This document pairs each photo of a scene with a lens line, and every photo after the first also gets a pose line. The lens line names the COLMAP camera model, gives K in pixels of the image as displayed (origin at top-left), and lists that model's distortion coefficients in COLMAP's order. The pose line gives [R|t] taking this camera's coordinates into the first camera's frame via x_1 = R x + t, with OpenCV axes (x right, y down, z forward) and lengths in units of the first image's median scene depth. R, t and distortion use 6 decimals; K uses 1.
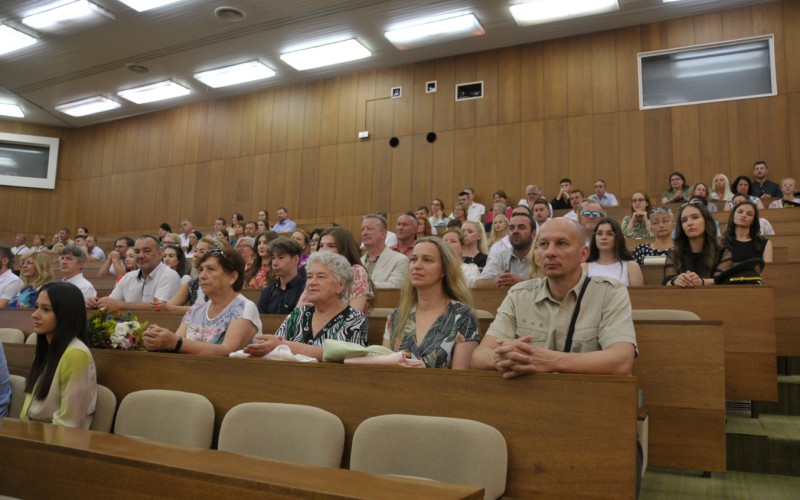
lens RADIAL K [[623.1, 0, 399.2], [0, 623.1, 257.1], [0, 0, 1]] dist [-0.161719, 0.119150]
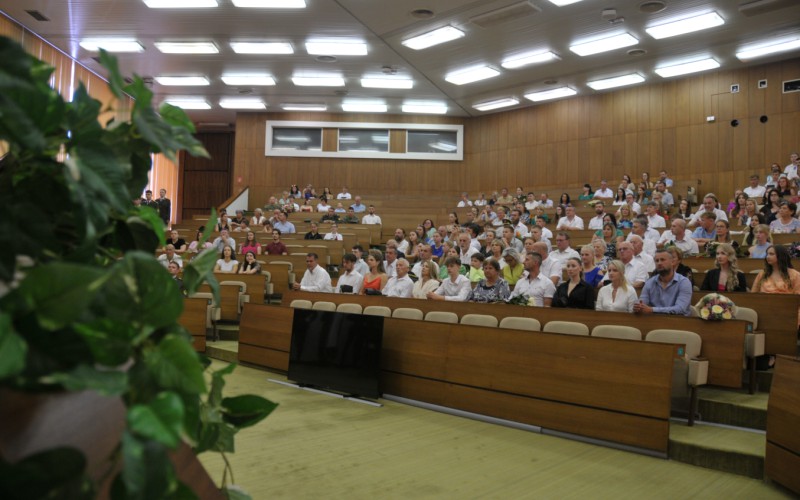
lens RADIAL K [[623.1, 0, 399.2], [0, 623.1, 257.1], [0, 0, 1]] dist [-0.161719, 0.119150]
pose [[0.941565, -0.008758, -0.336717, -0.295133], [0.039276, 0.995698, 0.083927, -0.016758], [0.334533, -0.092248, 0.937858, -0.663147]]
